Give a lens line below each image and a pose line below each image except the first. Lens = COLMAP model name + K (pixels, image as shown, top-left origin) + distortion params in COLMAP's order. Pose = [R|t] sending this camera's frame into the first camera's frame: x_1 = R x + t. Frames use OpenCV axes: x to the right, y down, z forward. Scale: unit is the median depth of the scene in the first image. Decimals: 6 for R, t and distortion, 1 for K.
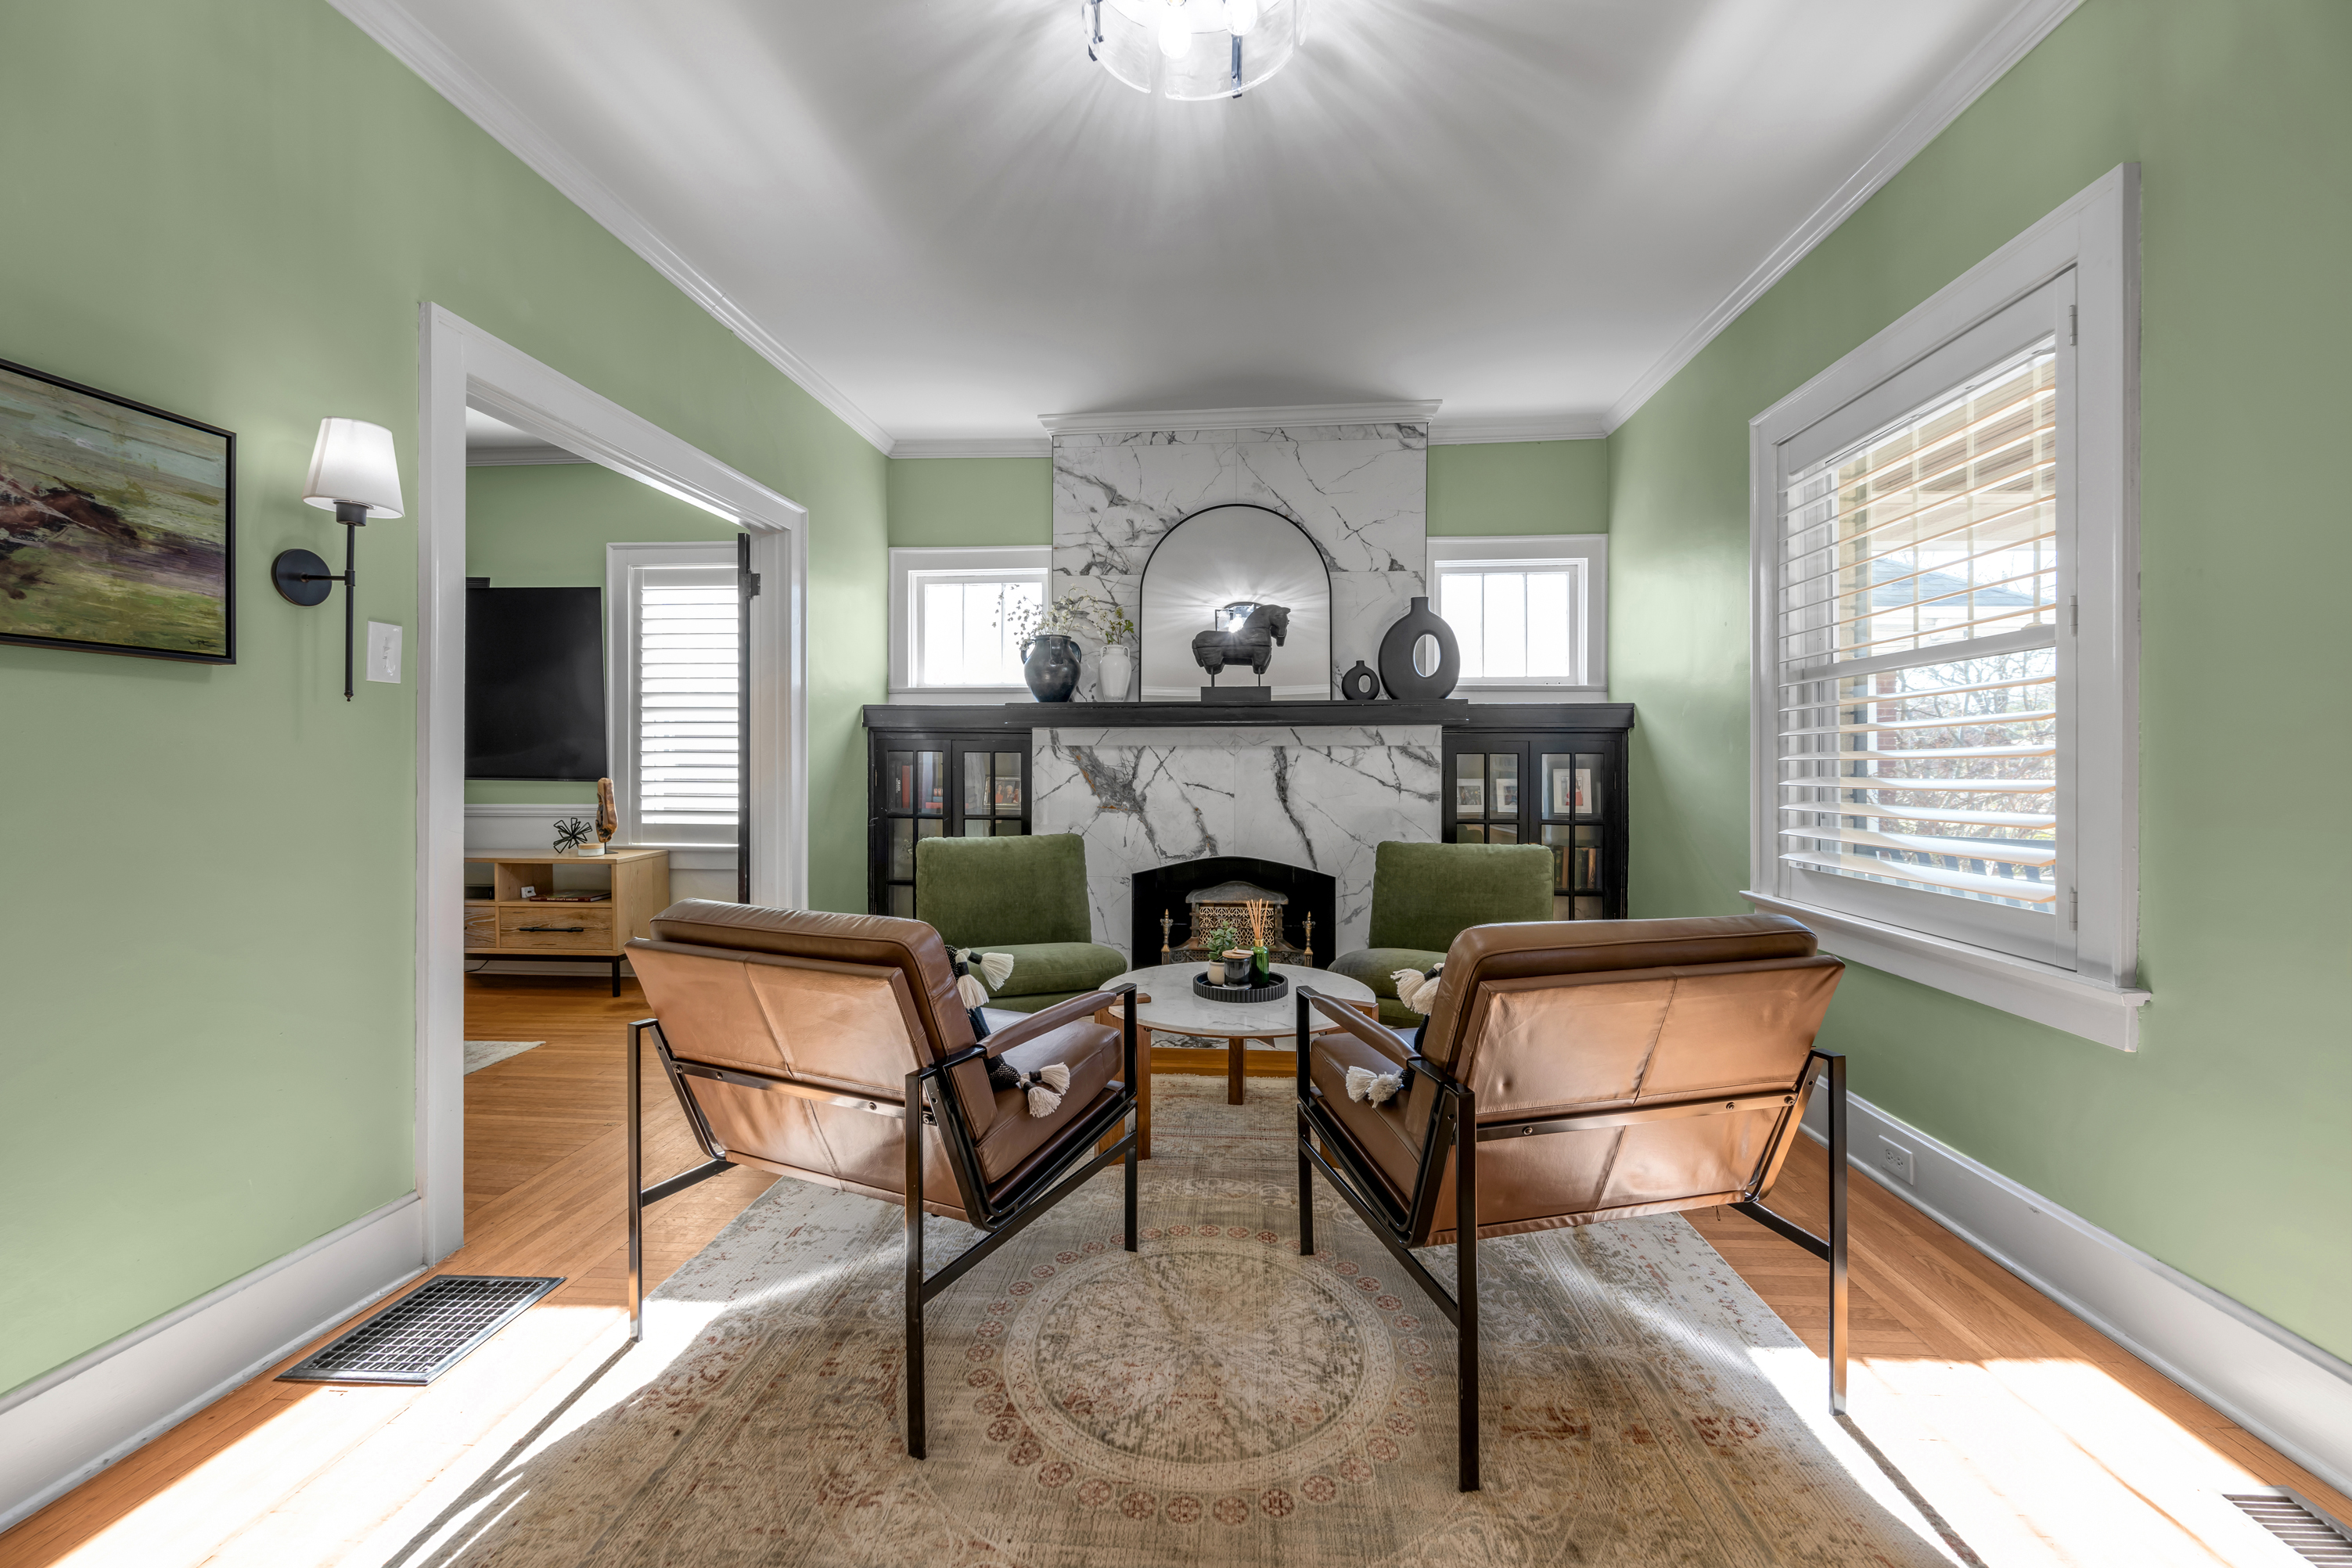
lens RADIAL K [[935.4, 0, 1175.3], [0, 935.4, 769.0], [0, 0, 1]] dist [-0.002905, -0.000187]
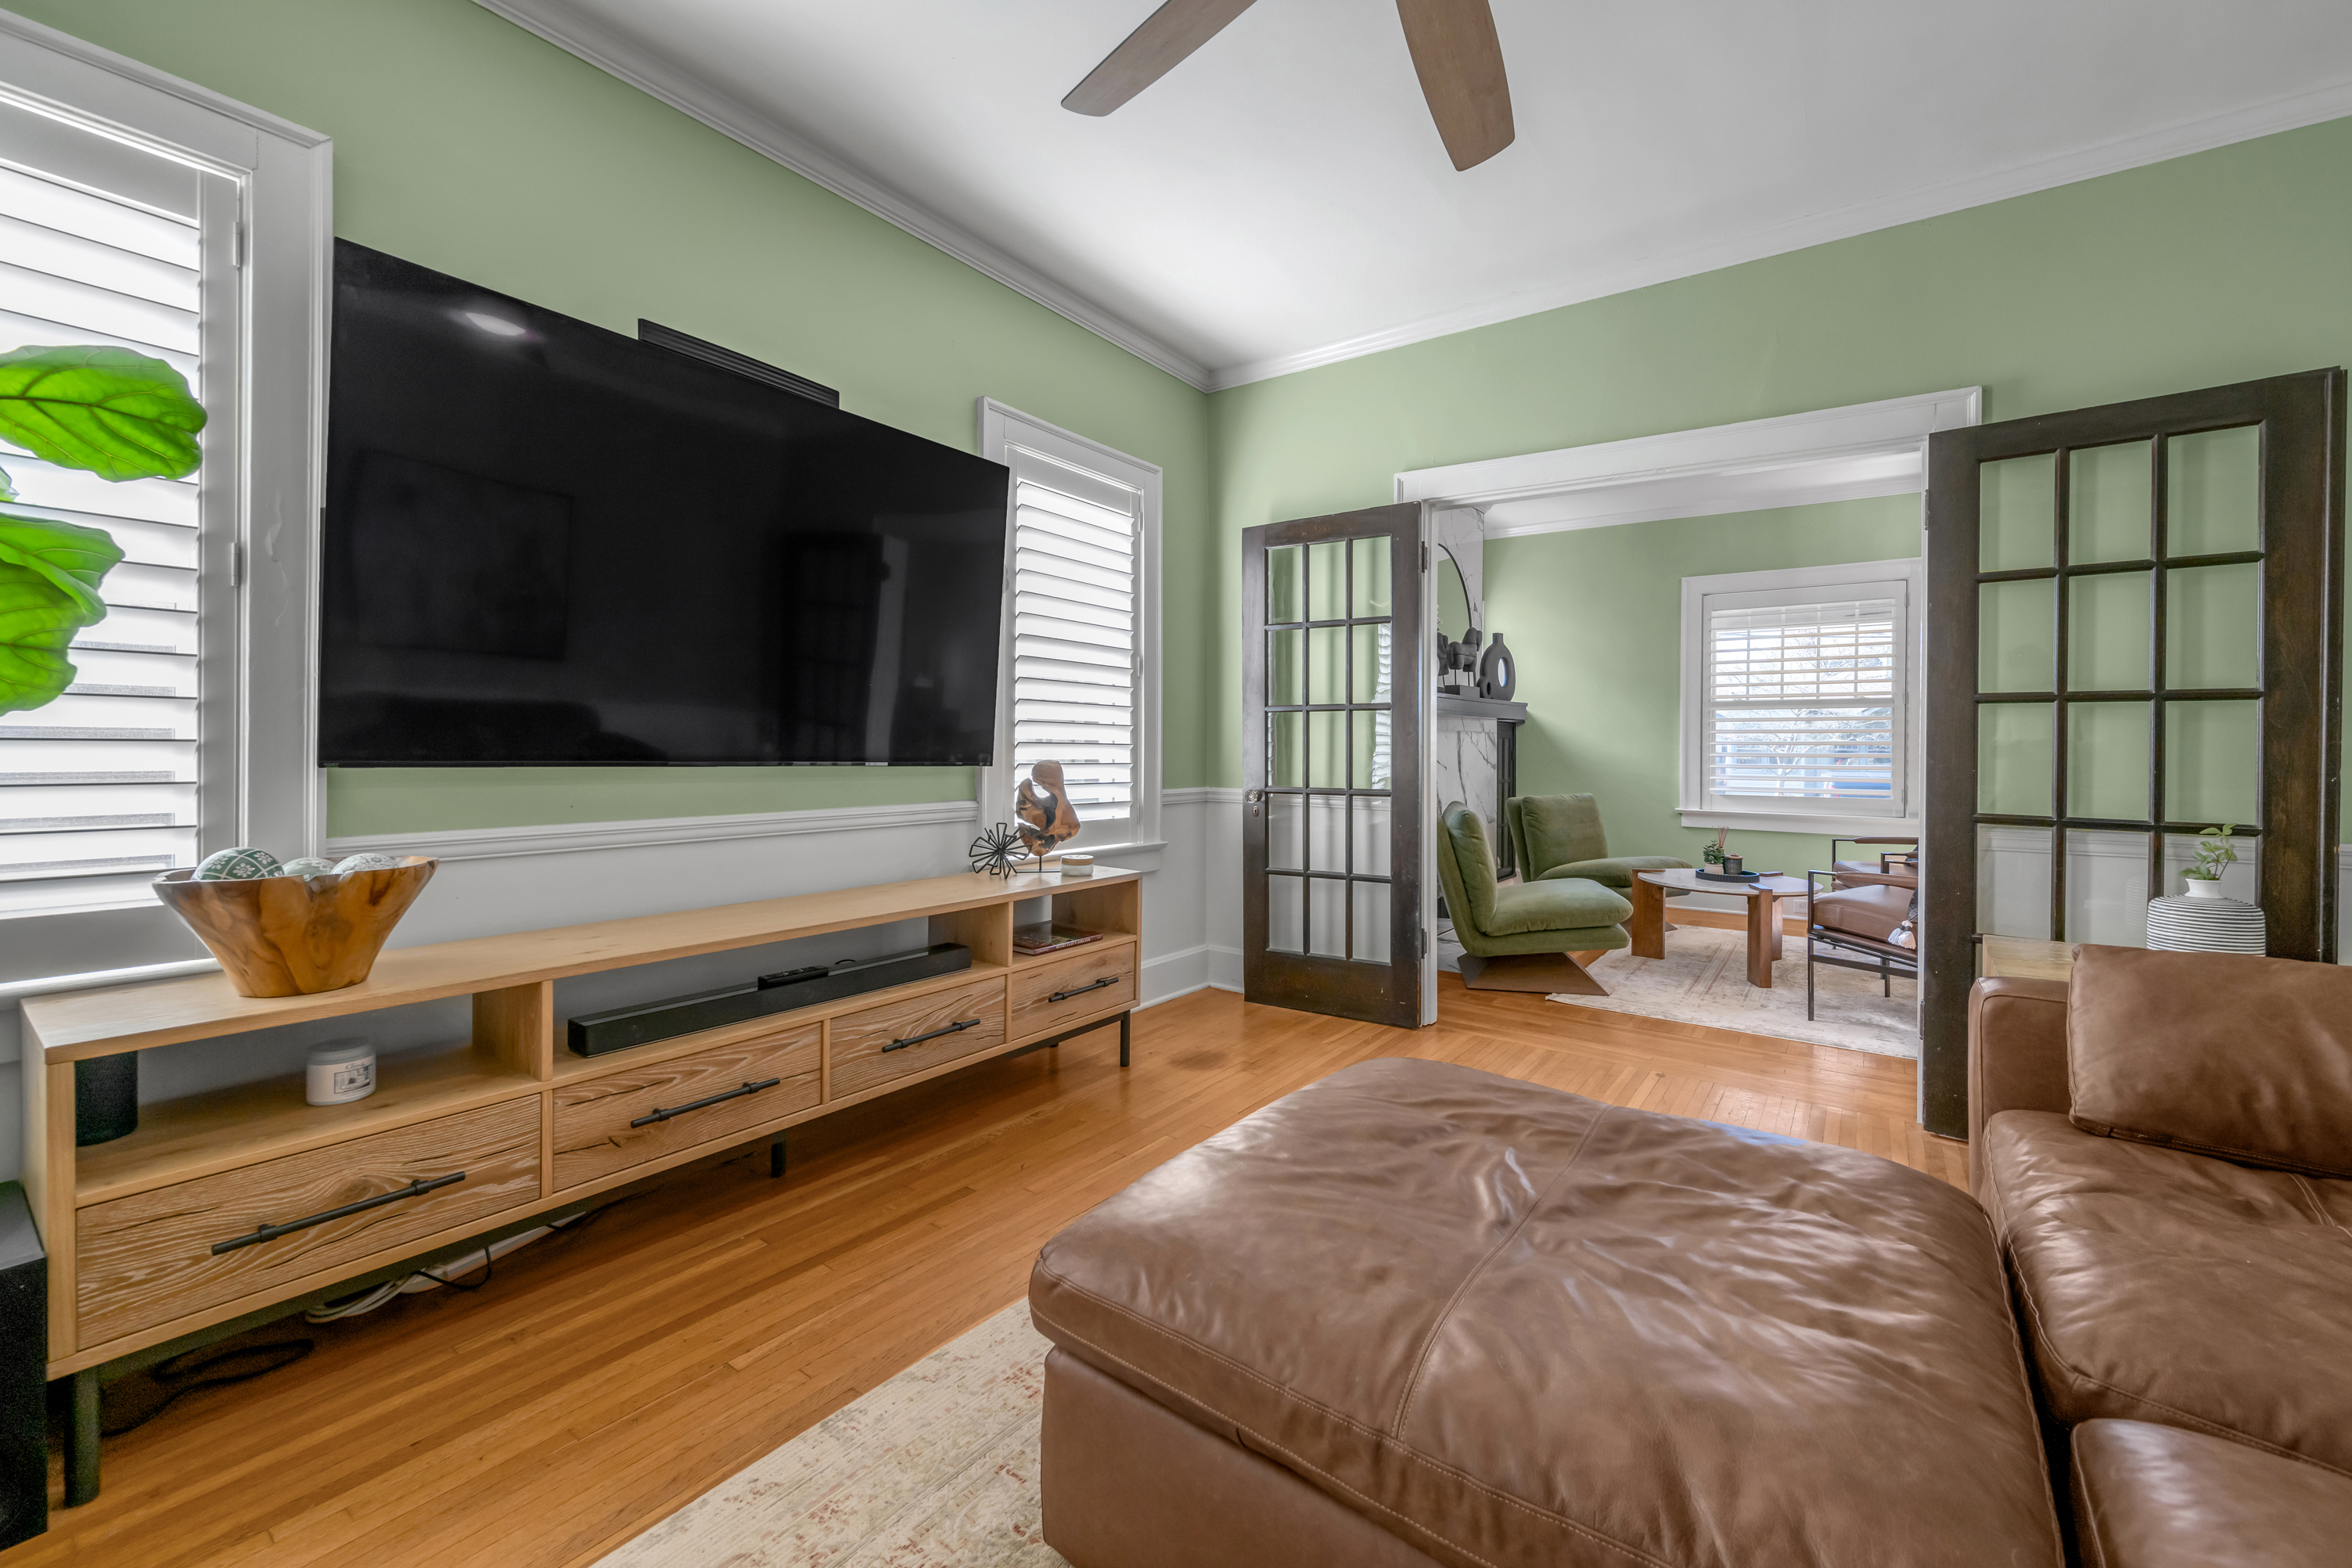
lens RADIAL K [[958.5, 0, 1181.9], [0, 958.5, 760.5], [0, 0, 1]] dist [-0.001918, 0.000252]
pose [[0.520376, -0.012120, 0.853851, -1.270917], [-0.002764, 0.999870, 0.015878, -0.000891], [-0.853933, -0.010623, 0.520275, 0.621560]]
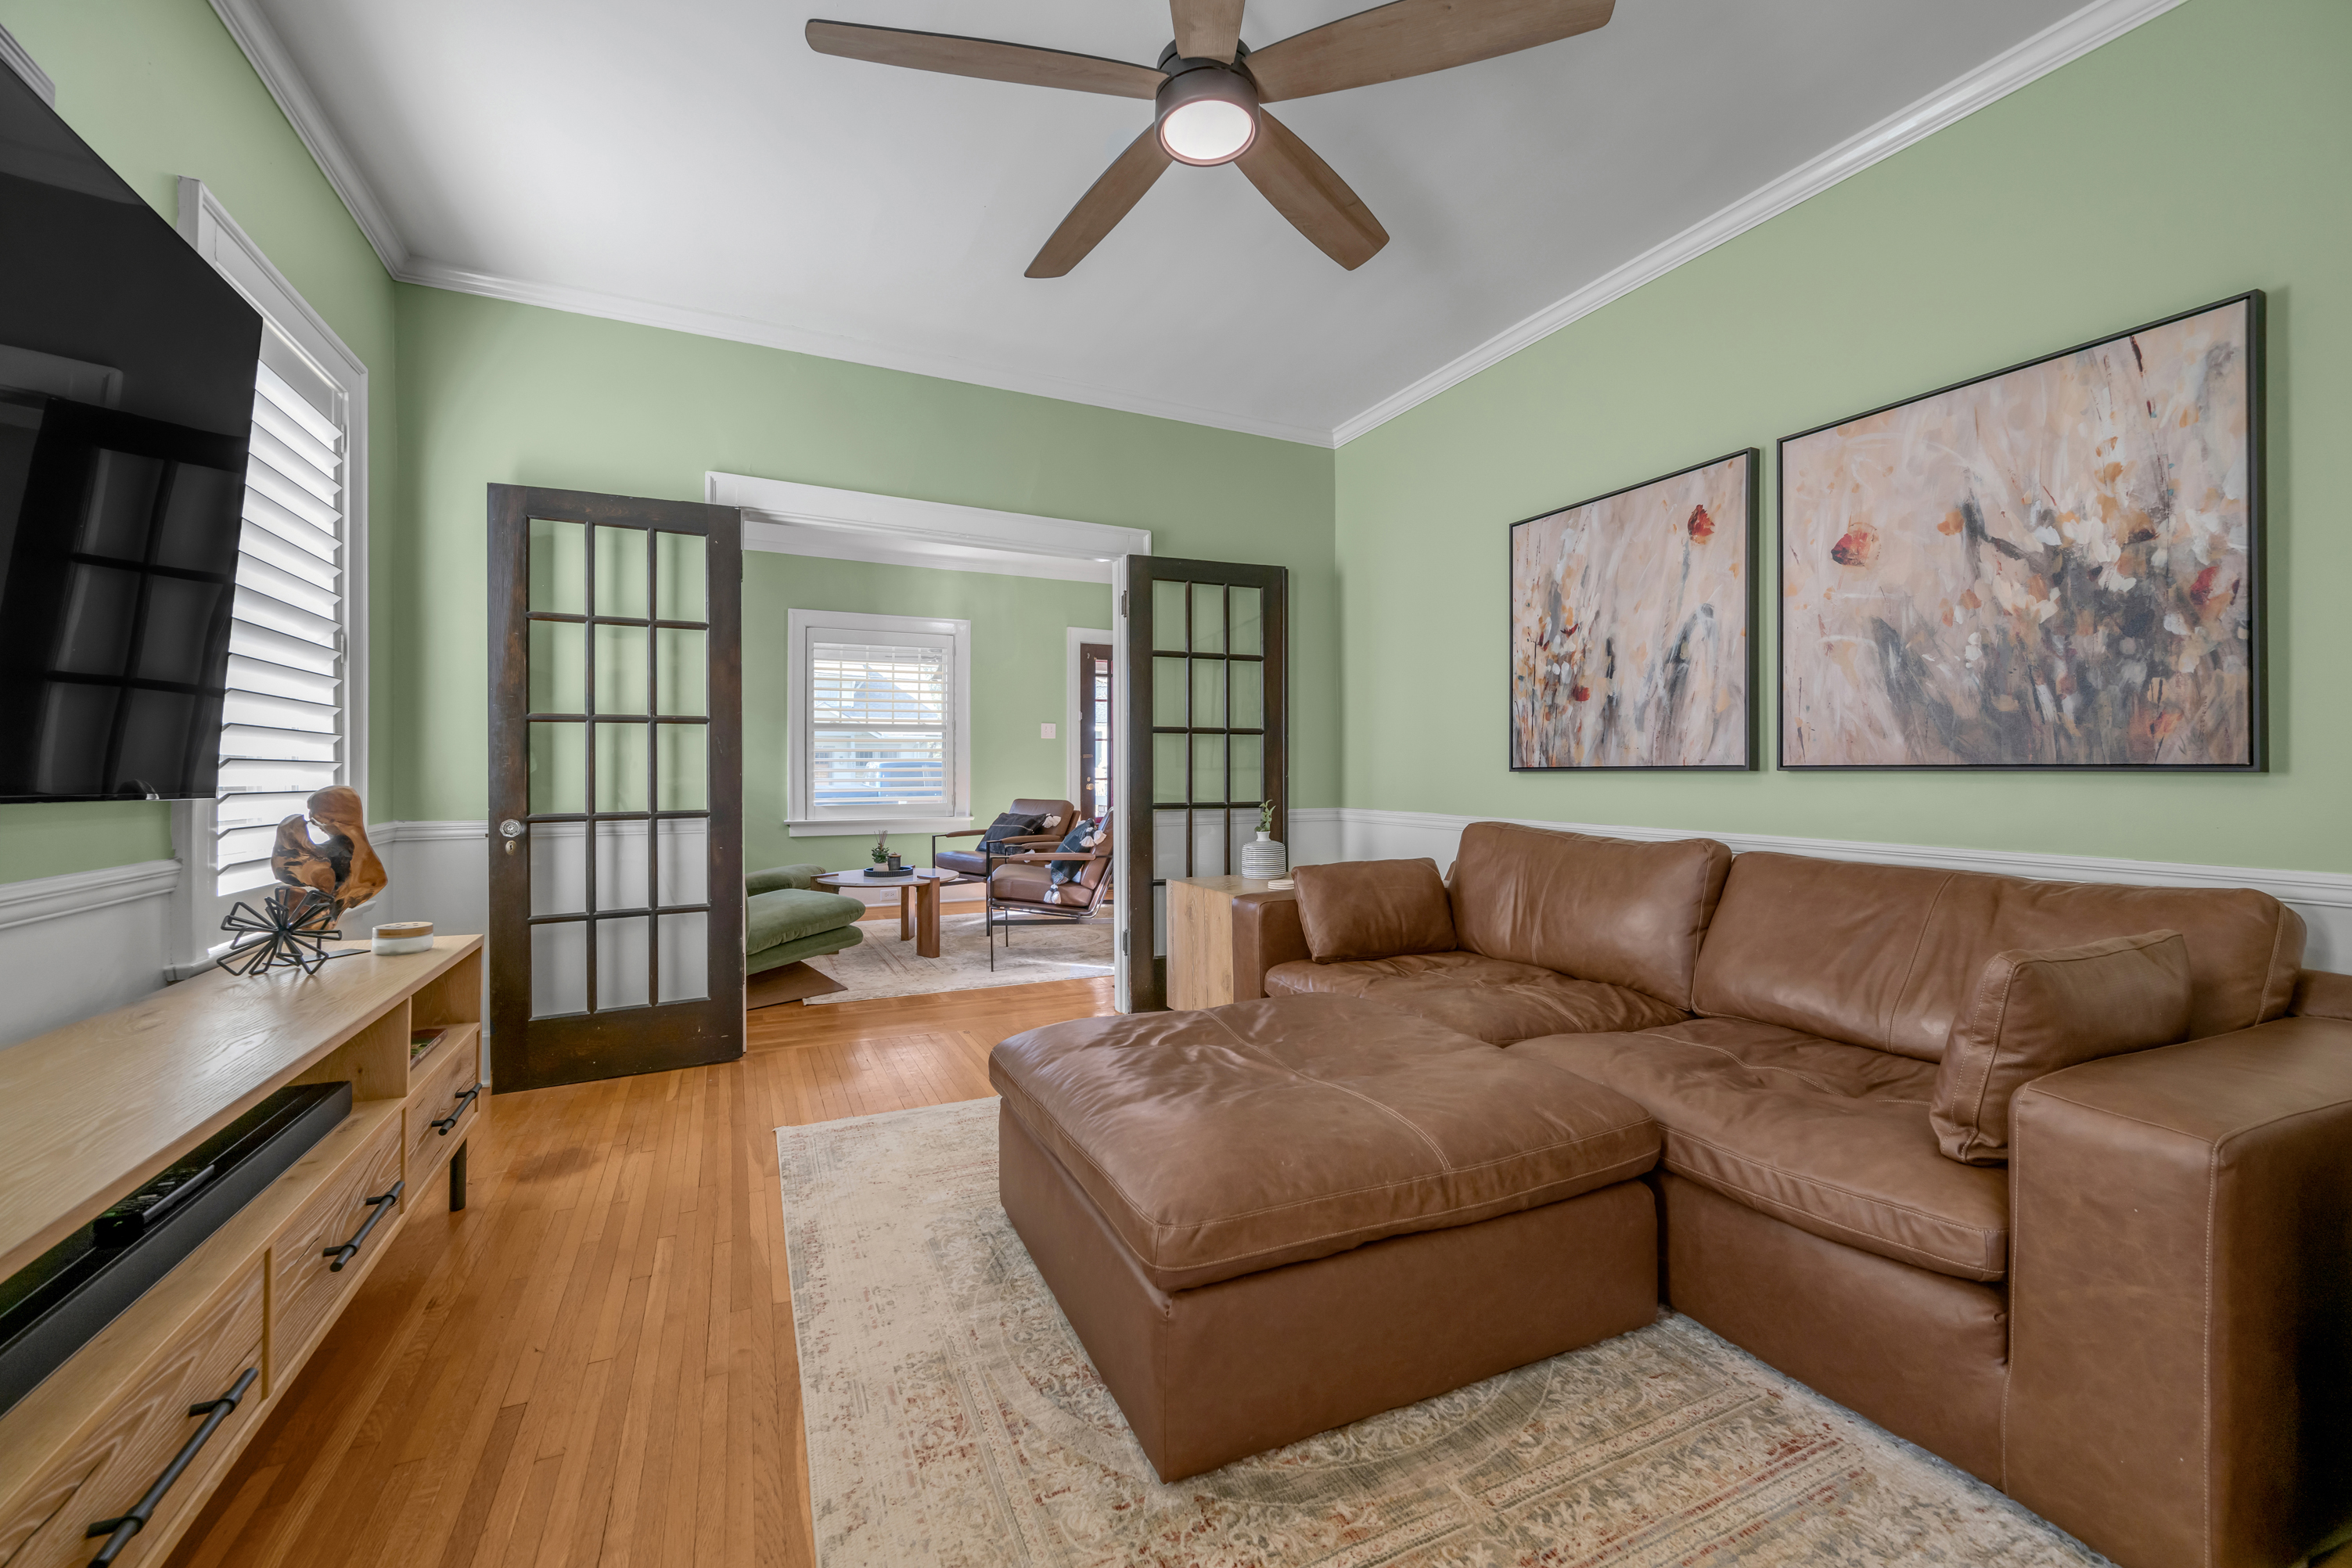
lens RADIAL K [[958.5, 0, 1181.9], [0, 958.5, 760.5], [0, 0, 1]] dist [-0.001918, 0.000252]
pose [[-0.505860, 0.004692, 0.862603, -1.328207], [0.004245, 0.999987, -0.002950, 0.001915], [-0.862605, 0.002170, -0.505873, 0.979563]]
